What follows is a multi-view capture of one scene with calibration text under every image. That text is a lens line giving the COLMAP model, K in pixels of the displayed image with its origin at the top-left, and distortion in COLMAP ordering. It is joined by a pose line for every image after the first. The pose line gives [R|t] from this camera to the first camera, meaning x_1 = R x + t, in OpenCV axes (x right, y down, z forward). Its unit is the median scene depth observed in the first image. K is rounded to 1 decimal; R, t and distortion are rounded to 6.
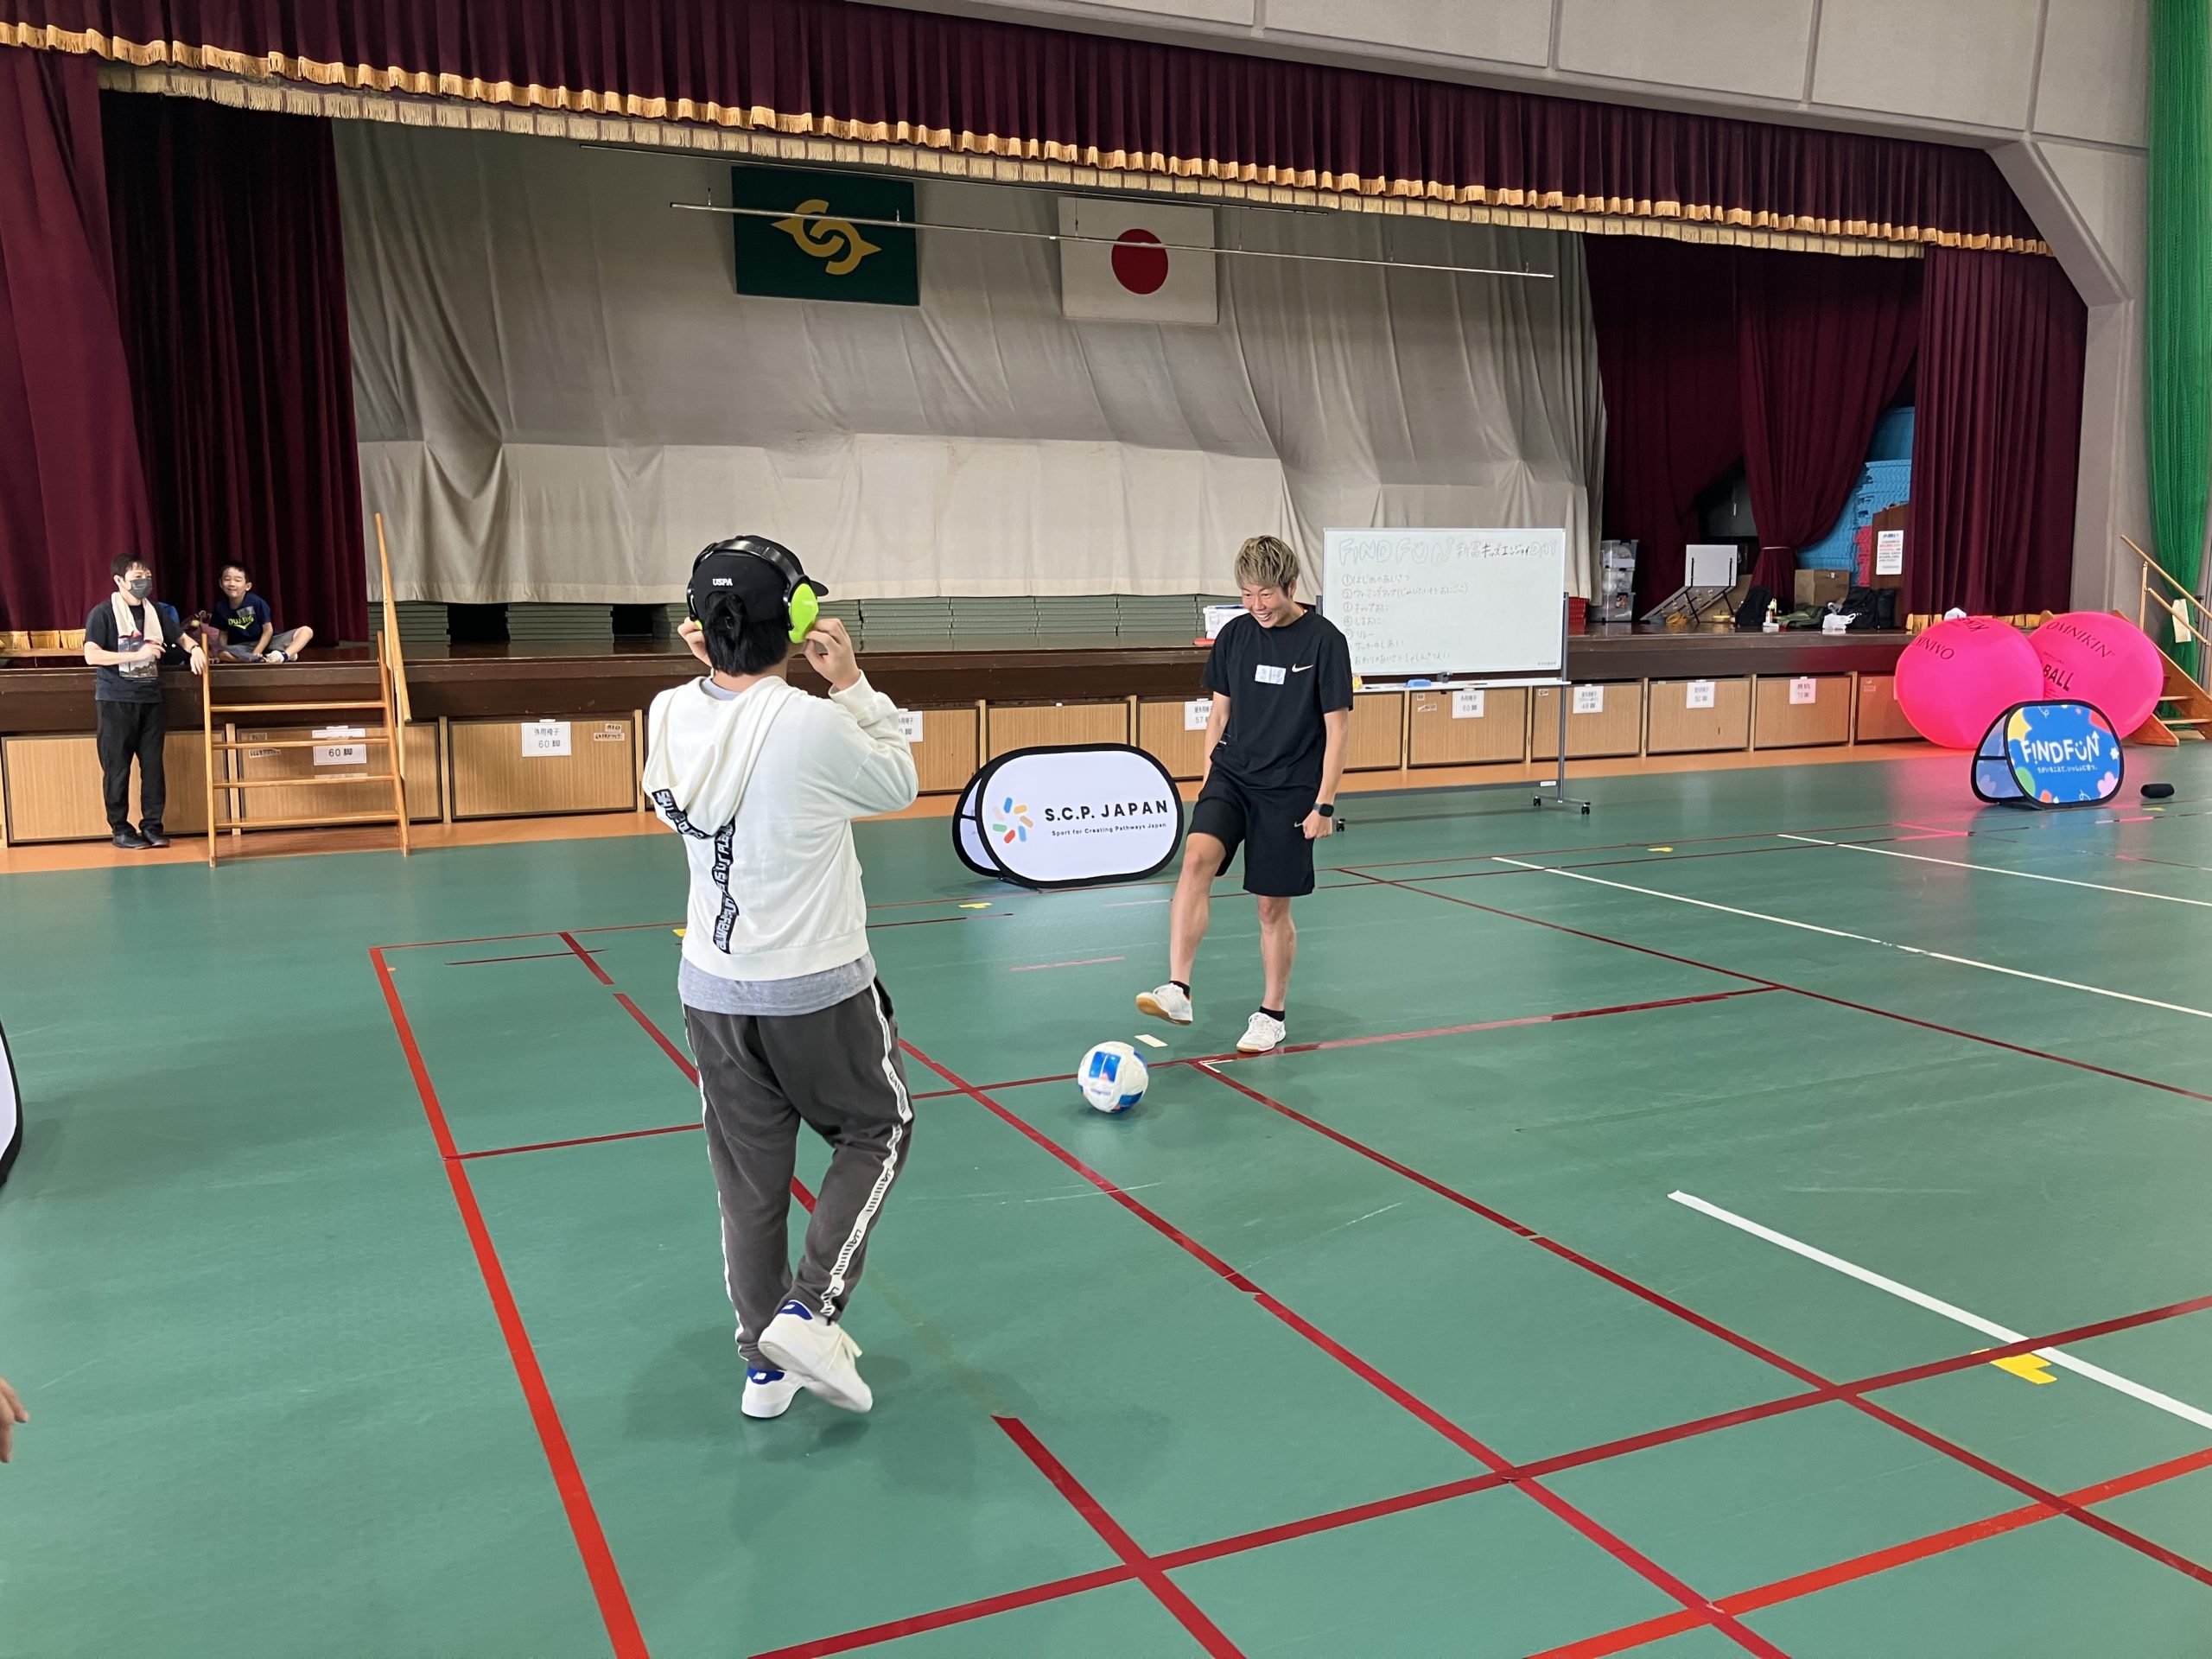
lens RADIAL K [[1824.9, 0, 1106.0], [0, 1824.9, 829.5], [0, 0, 1]] dist [0.060979, 0.003869]
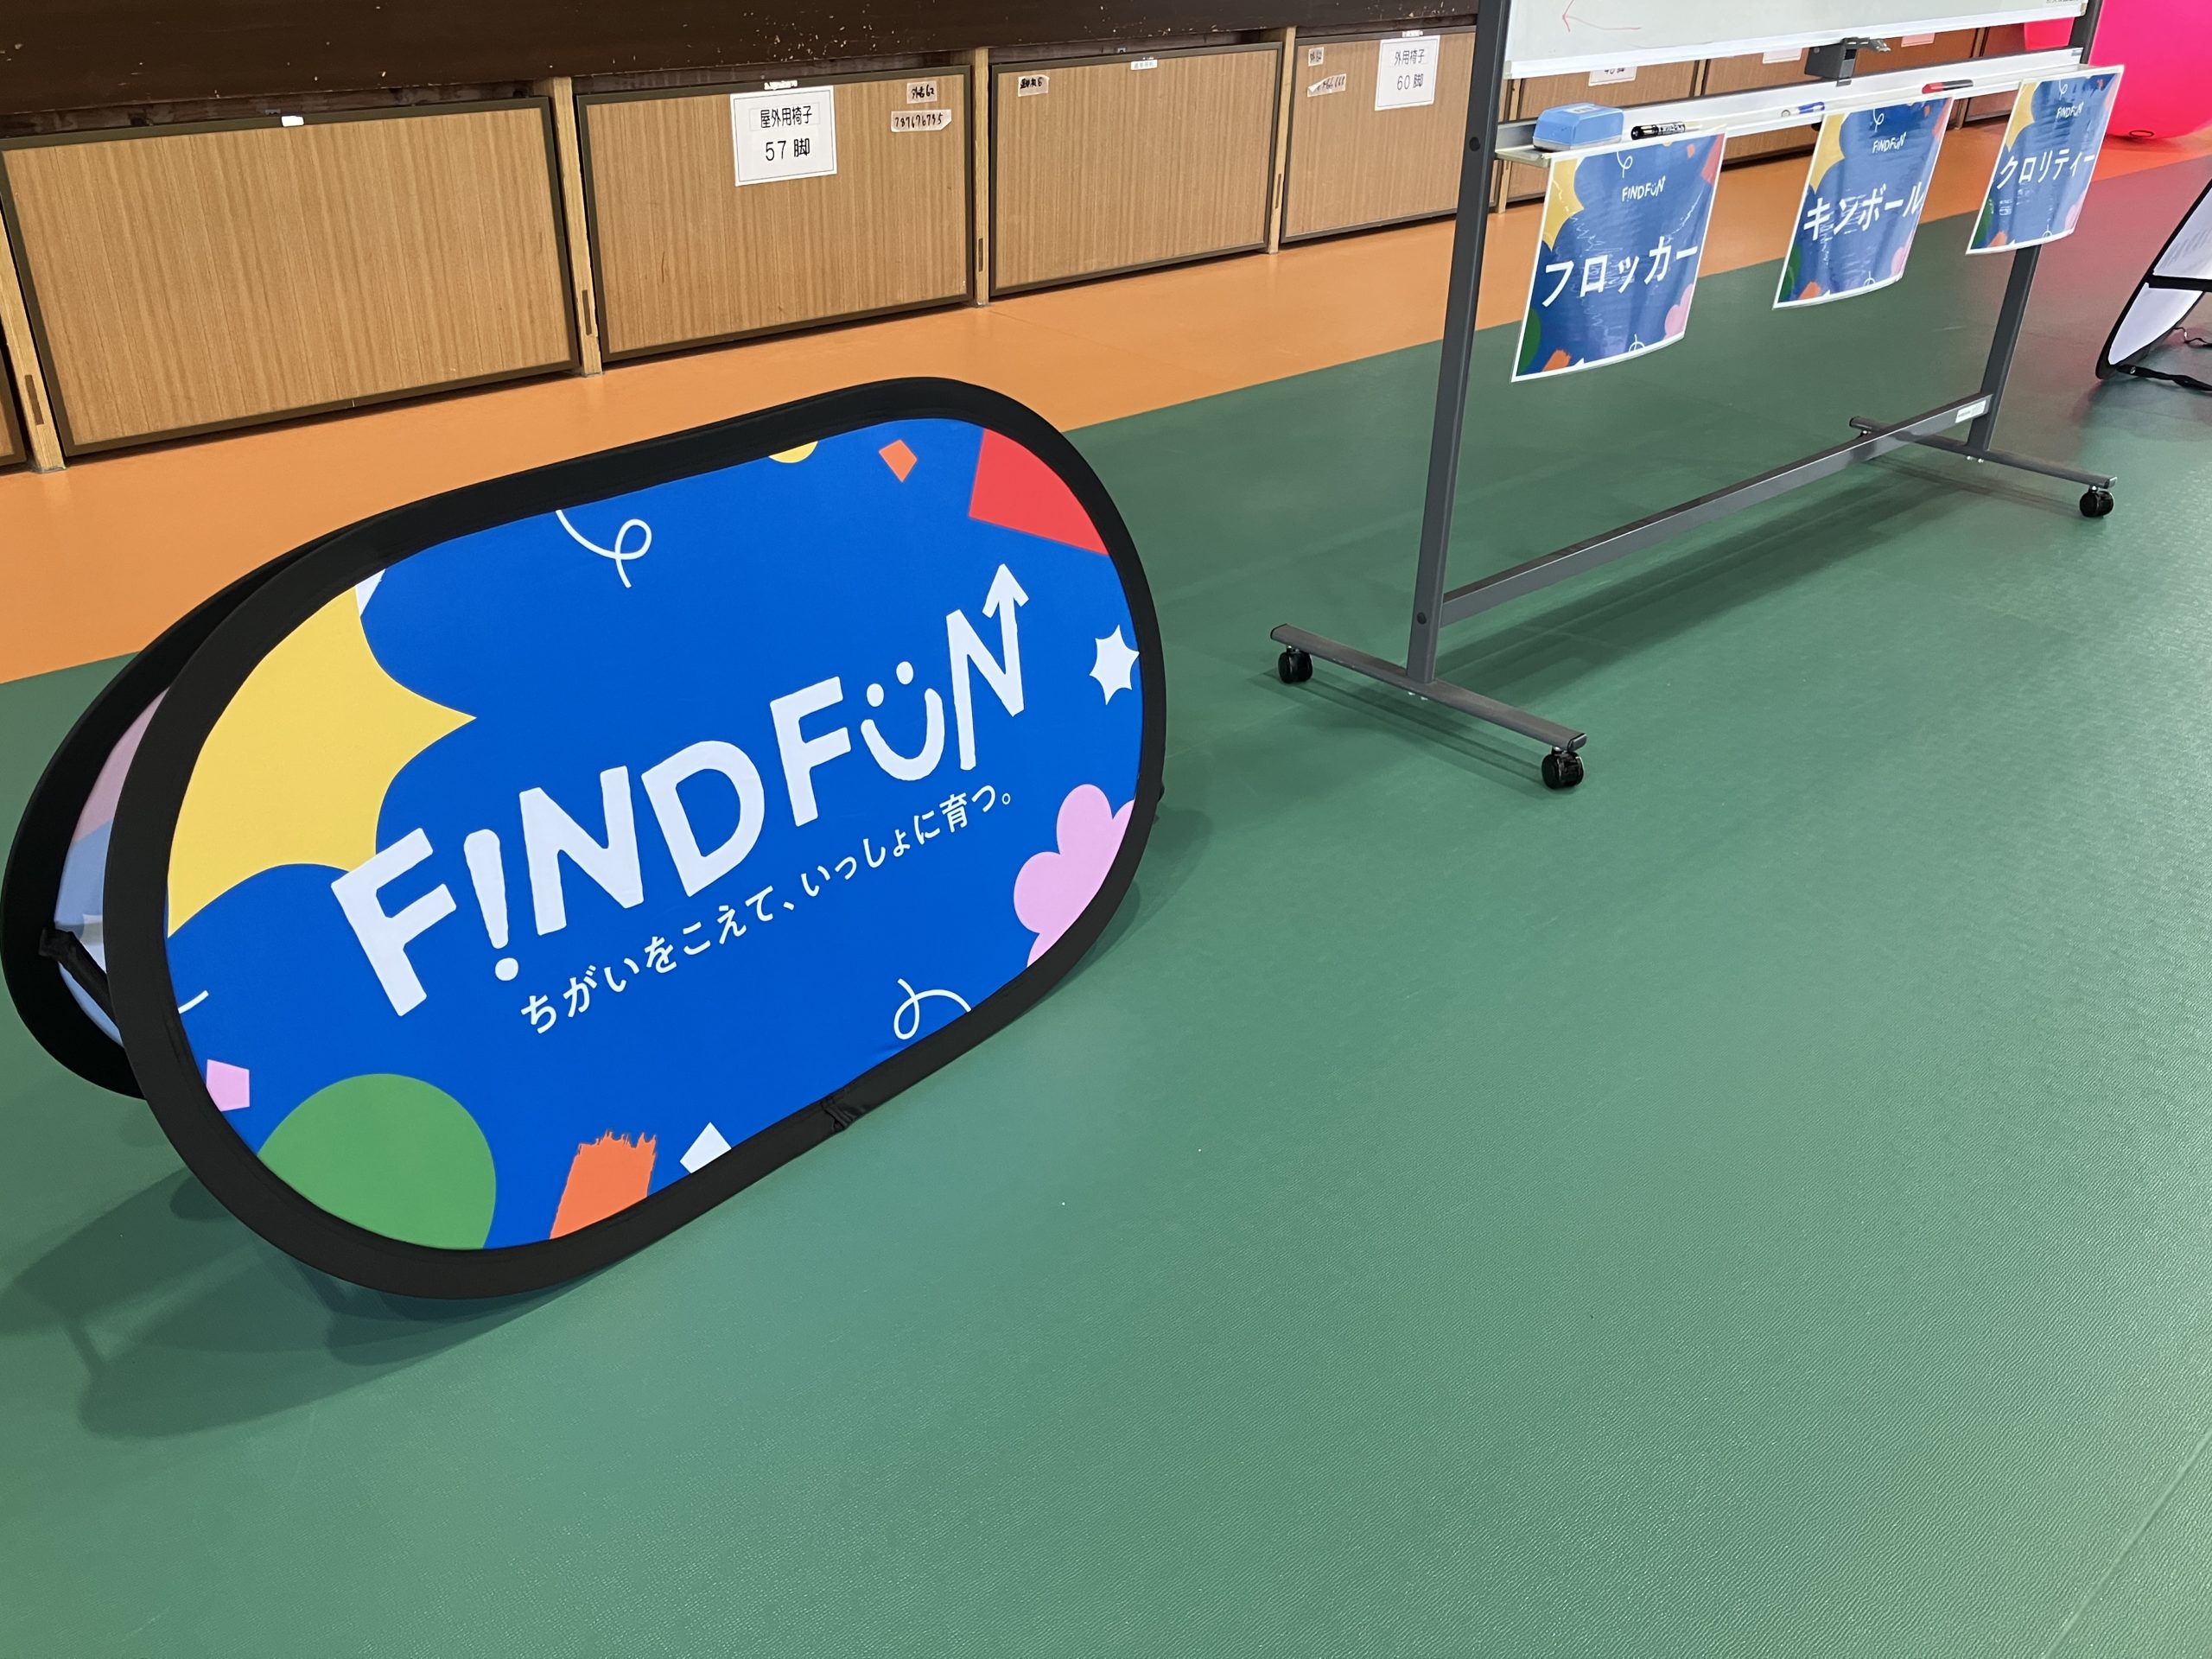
lens RADIAL K [[1824.9, 0, 1106.0], [0, 1824.9, 829.5], [0, 0, 1]] dist [0.060979, 0.003869]
pose [[0.941167, -0.158516, 0.298457, 0.494485], [0.060601, 0.948013, 0.312408, -0.084730], [-0.332463, -0.275942, 0.901845, 0.846665]]
